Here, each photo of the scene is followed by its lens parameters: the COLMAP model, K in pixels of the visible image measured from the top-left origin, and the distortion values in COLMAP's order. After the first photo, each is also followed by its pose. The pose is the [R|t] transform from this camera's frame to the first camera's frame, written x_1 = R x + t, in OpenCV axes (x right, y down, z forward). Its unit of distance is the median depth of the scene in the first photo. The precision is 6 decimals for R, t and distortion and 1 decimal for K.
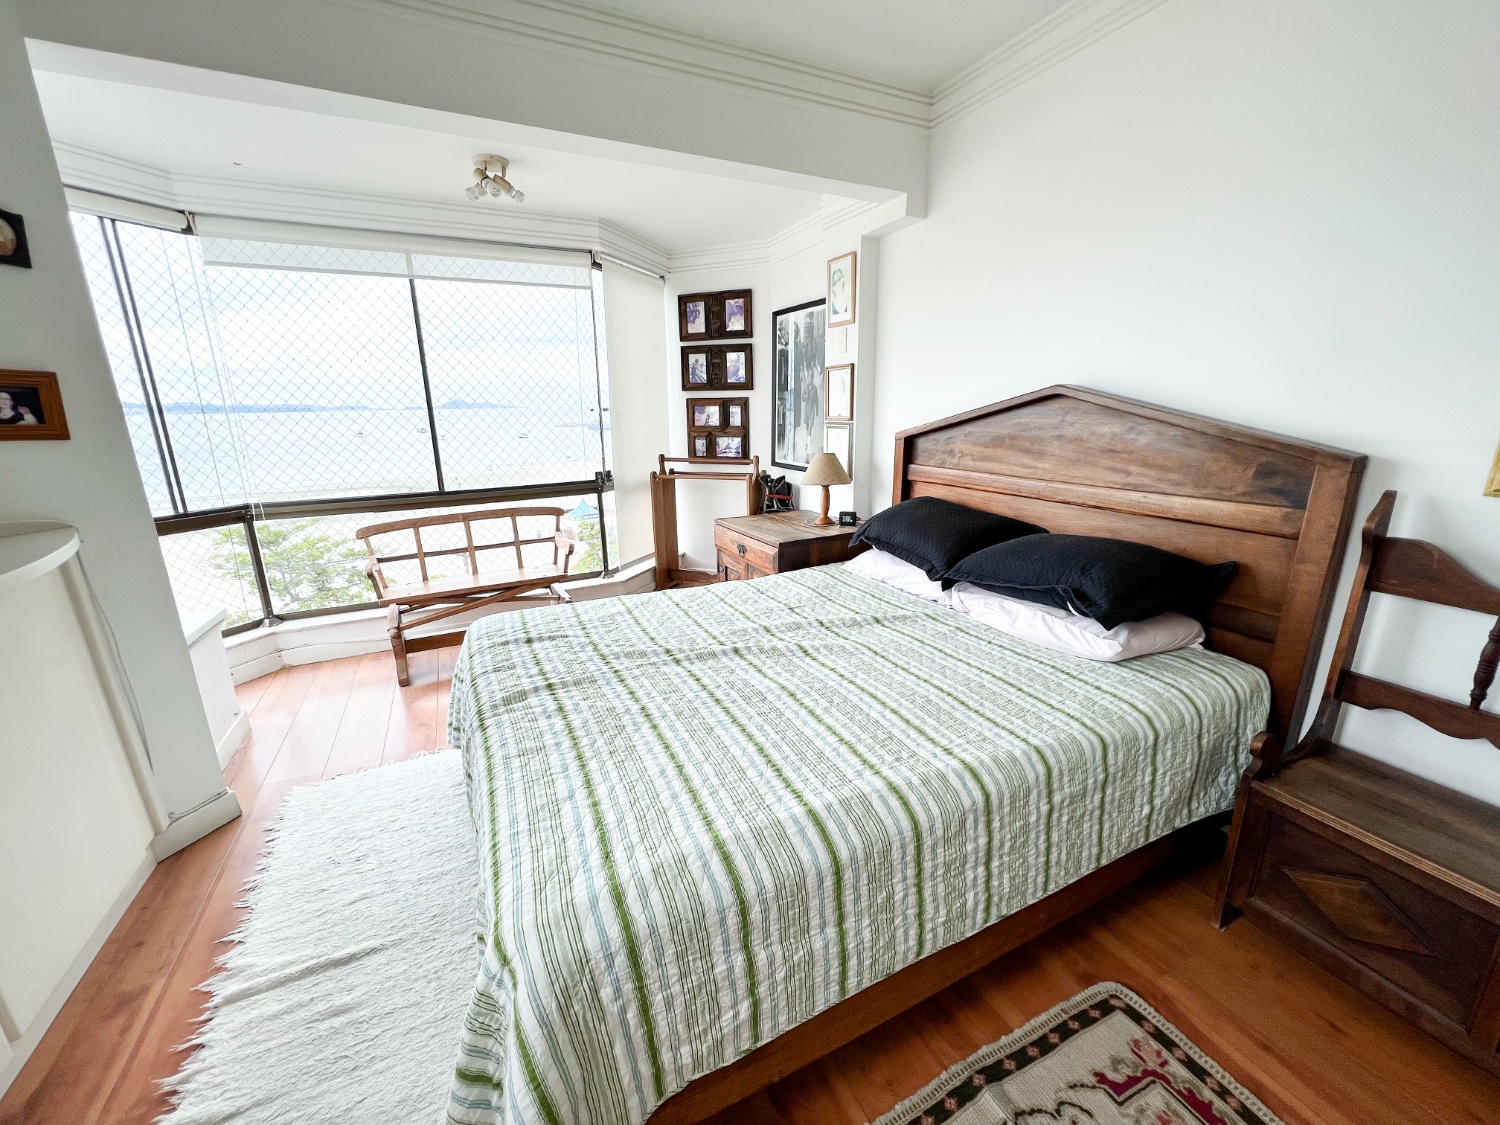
lens RADIAL K [[606.4, 0, 741.1], [0, 606.4, 565.5], [0, 0, 1]] dist [0.000706, -0.000152]
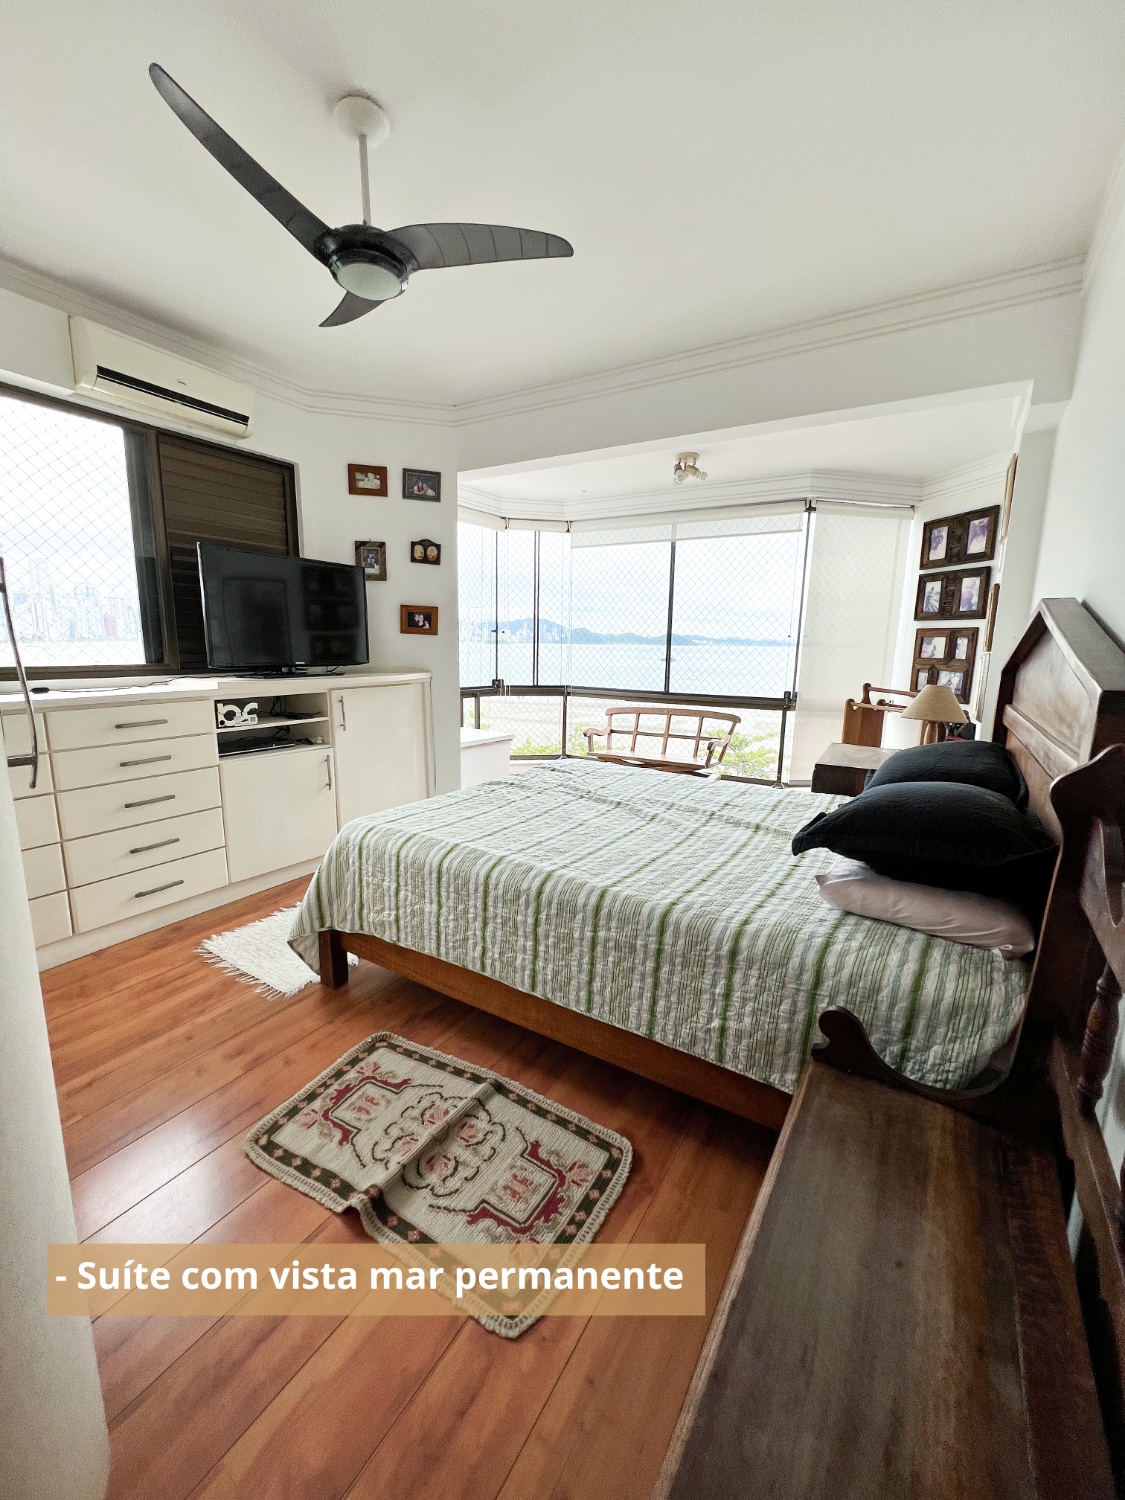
lens RADIAL K [[606.4, 0, 558.3], [0, 606.4, 752.2], [0, 0, 1]] dist [0.000706, -0.000152]
pose [[0.529362, 0.178267, -0.829456, 0.841880], [-0.245368, 0.968063, 0.051462, -0.003728], [0.812139, 0.176280, 0.556197, 0.116361]]
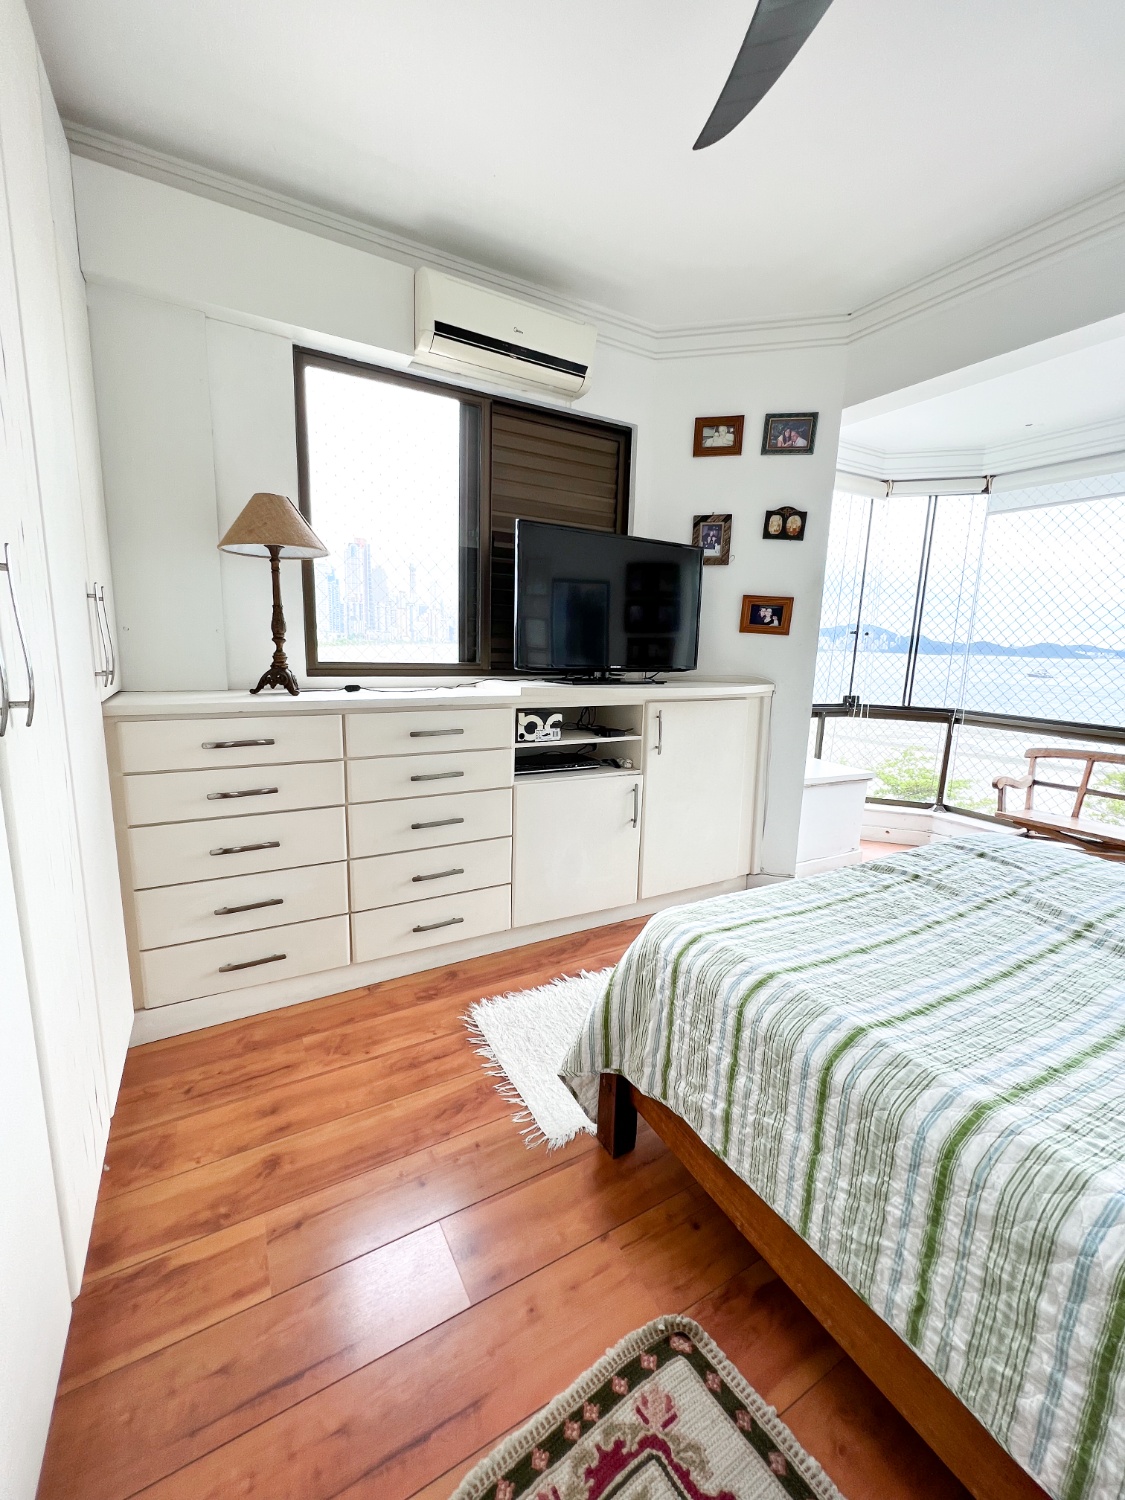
lens RADIAL K [[606.4, 0, 571.5], [0, 606.4, 751.5], [0, 0, 1]] dist [0.000706, -0.000152]
pose [[0.085850, 0.199685, -0.976092, 0.441060], [-0.290099, 0.942269, 0.167251, -0.001925], [0.953138, 0.268805, 0.138822, 0.184722]]
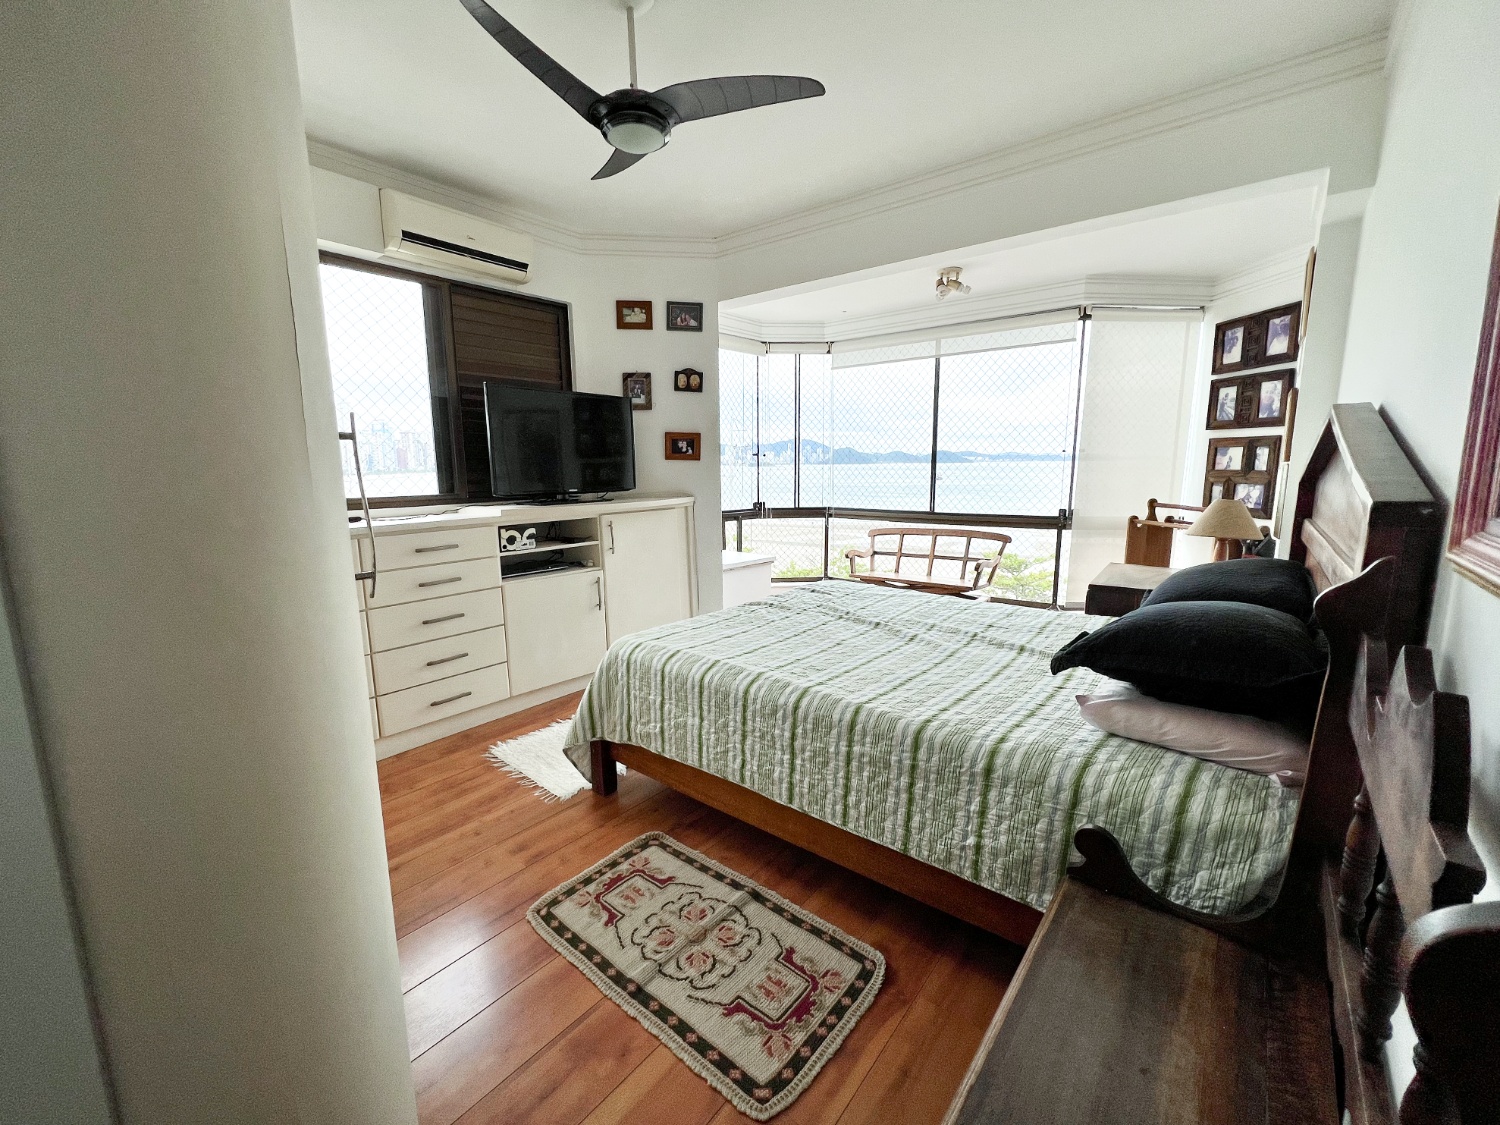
lens RADIAL K [[606.4, 0, 737.5], [0, 606.4, 570.4], [0, 0, 1]] dist [0.000706, -0.000152]
pose [[0.411709, 0.170932, -0.895141, 0.867950], [-0.233846, 0.969179, 0.077515, -0.003535], [0.880802, 0.177411, 0.438992, 0.109620]]
